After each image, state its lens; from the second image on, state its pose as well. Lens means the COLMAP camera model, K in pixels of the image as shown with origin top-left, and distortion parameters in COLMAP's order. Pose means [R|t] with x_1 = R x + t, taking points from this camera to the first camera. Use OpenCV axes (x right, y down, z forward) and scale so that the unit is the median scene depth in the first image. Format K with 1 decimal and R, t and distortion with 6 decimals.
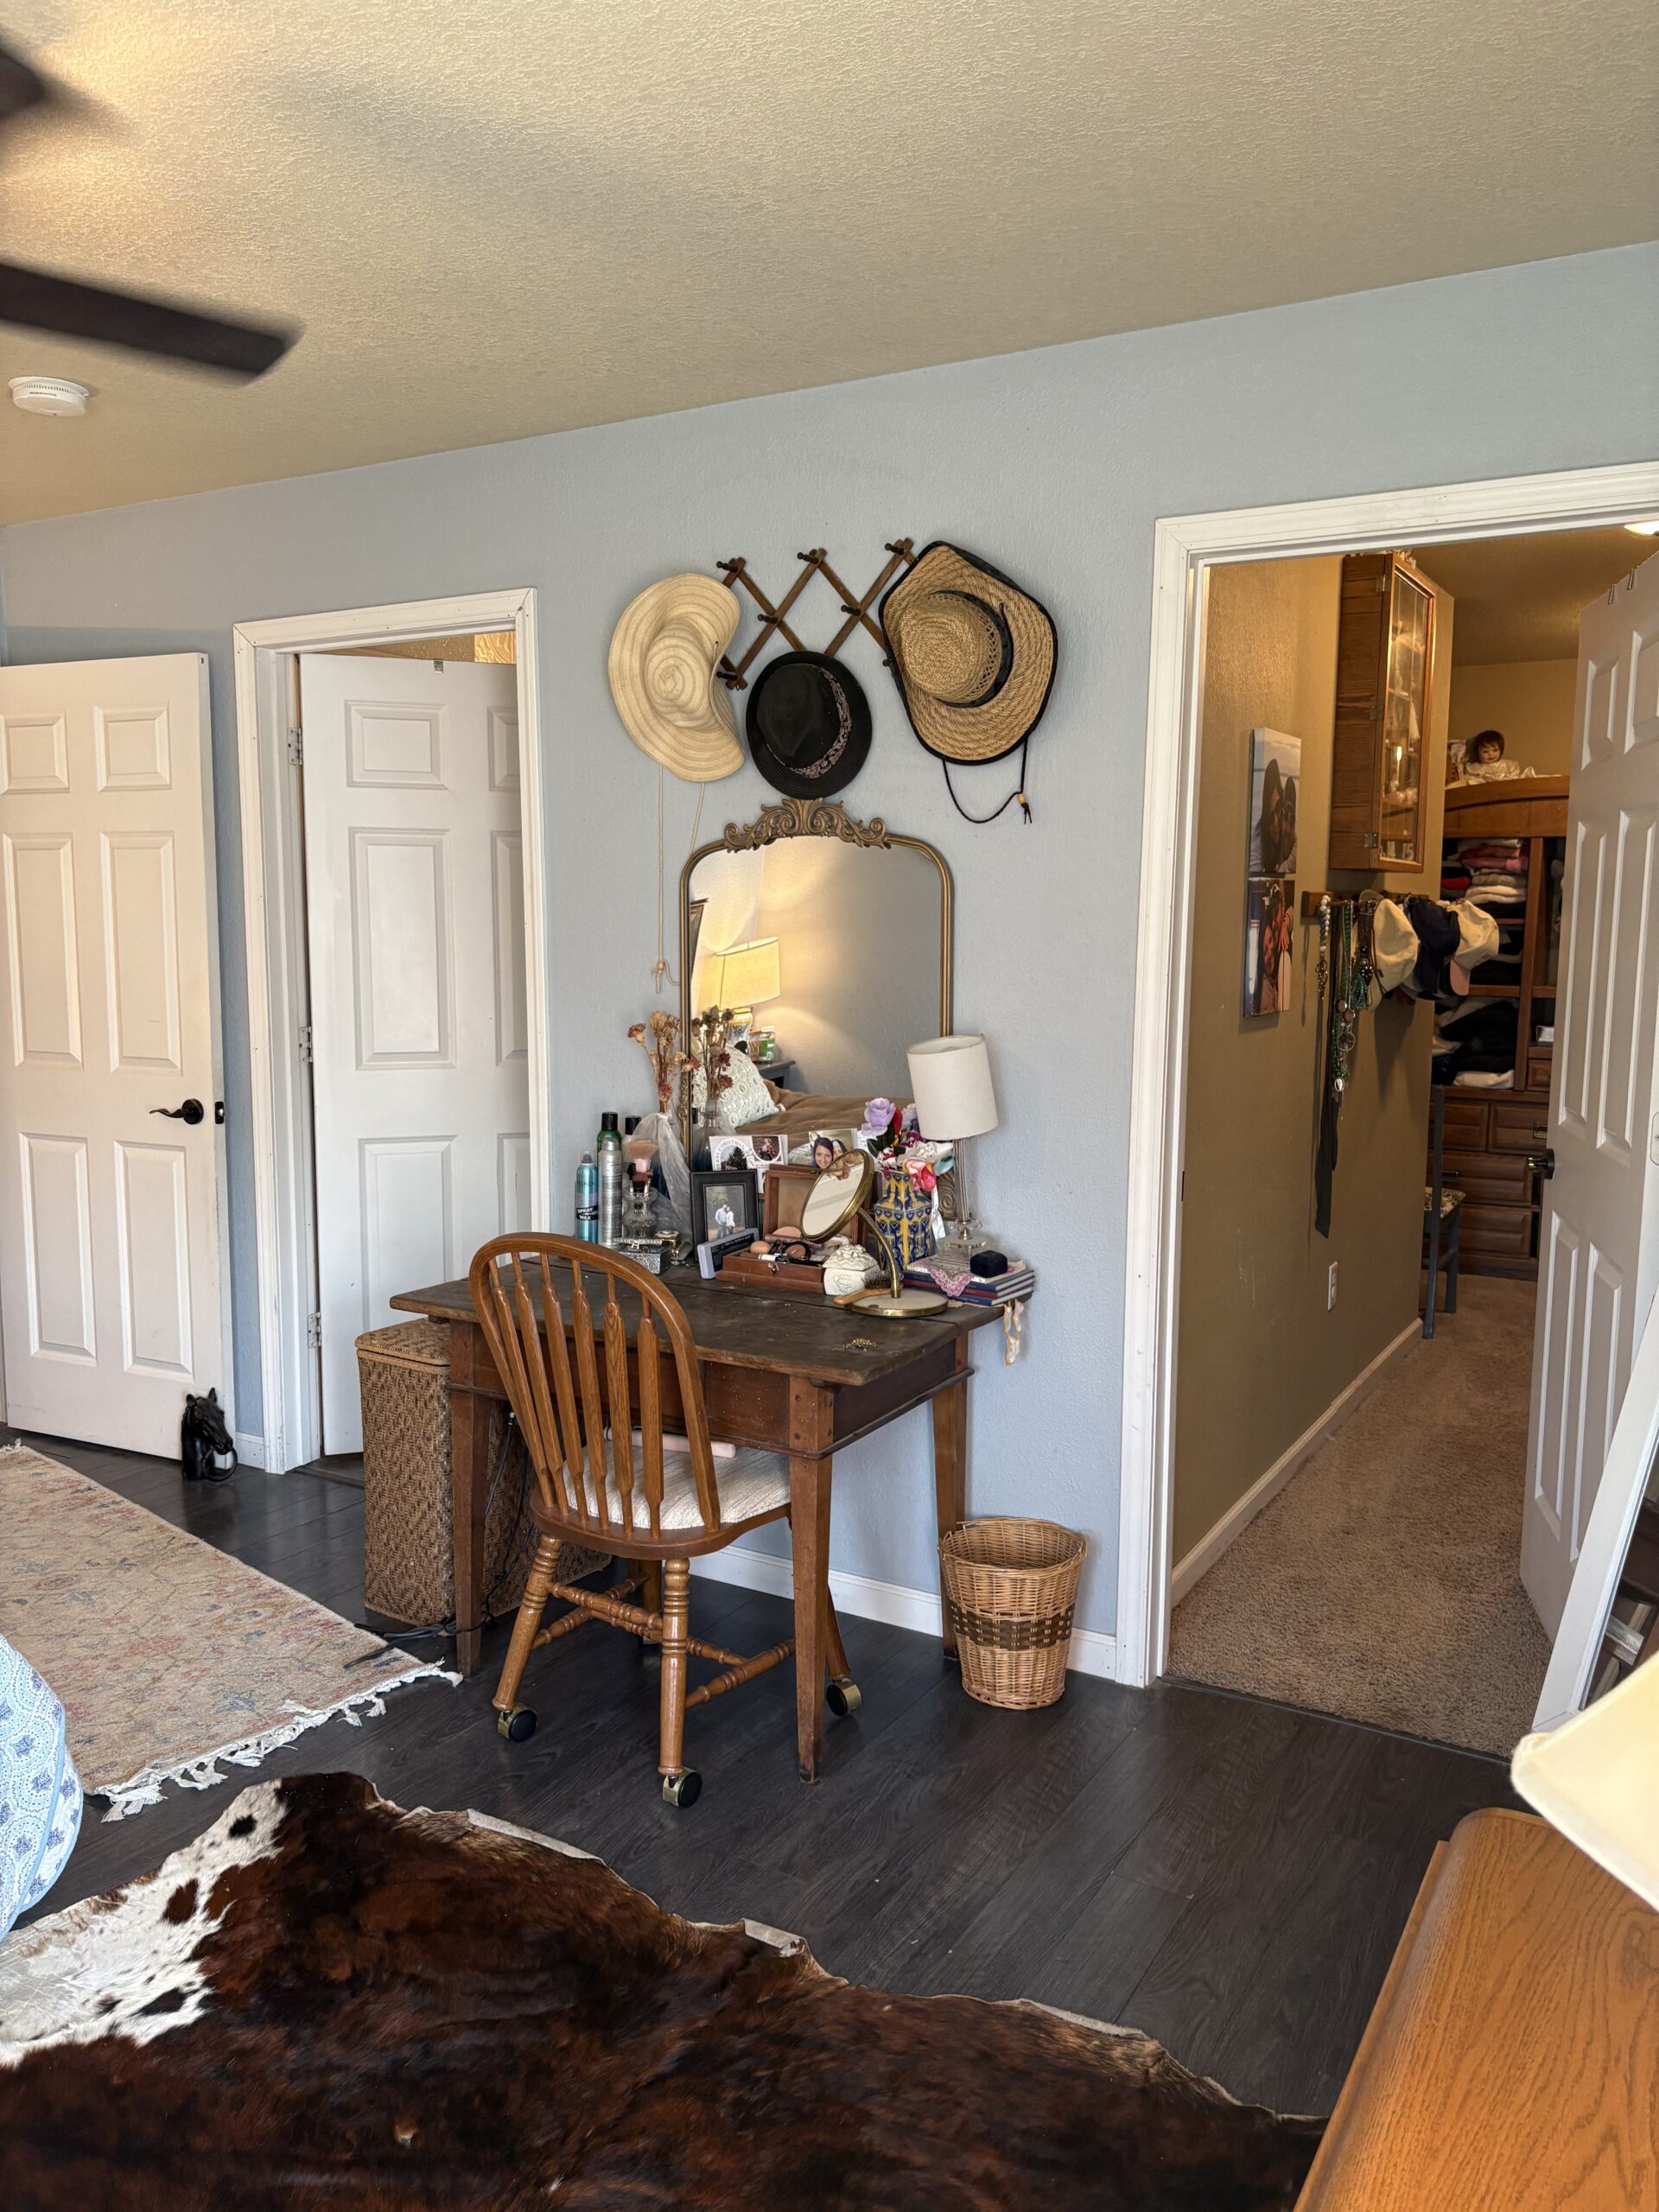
lens RADIAL K [[1649.5, 0, 796.3], [0, 1649.5, 1127.3], [0, 0, 1]] dist [0.047586, -0.057823]
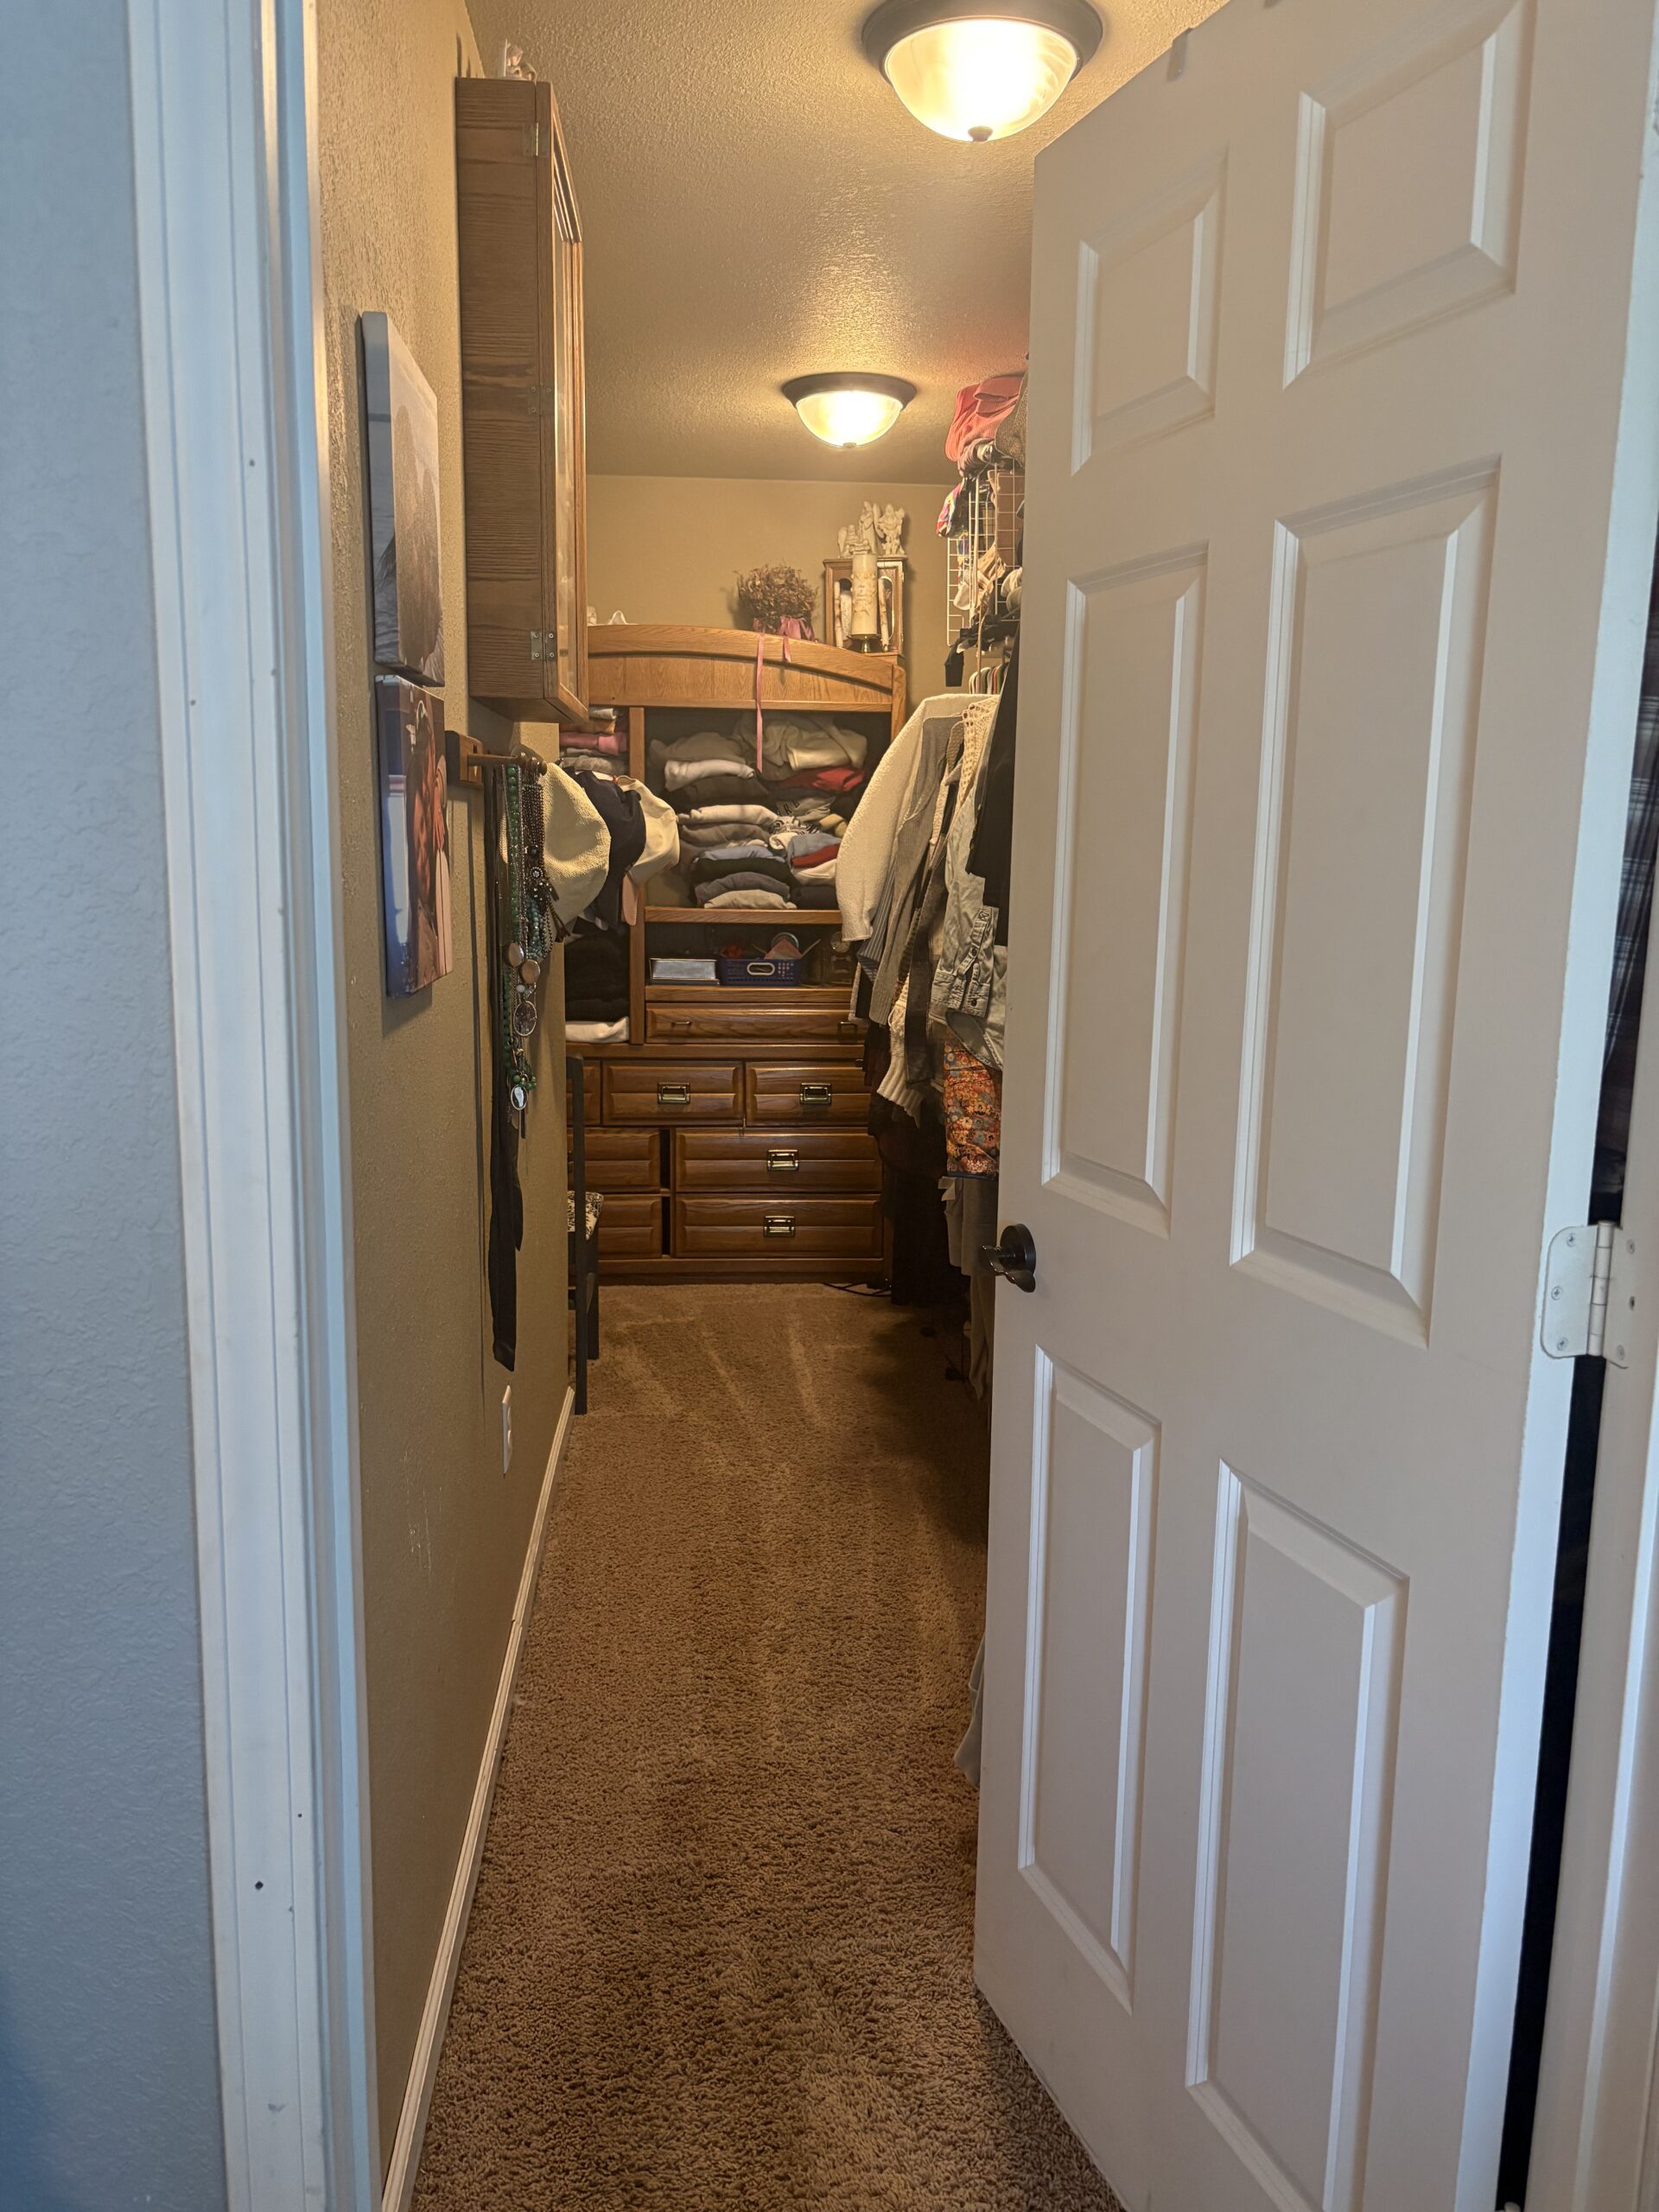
lens RADIAL K [[1649.5, 0, 796.3], [0, 1649.5, 1127.3], [0, 0, 1]] dist [0.047586, -0.057823]
pose [[0.818362, -0.094152, 0.566939, 0.087899], [0.065253, 0.995332, 0.071104, -0.047294], [-0.570987, -0.021194, 0.820686, 0.479906]]
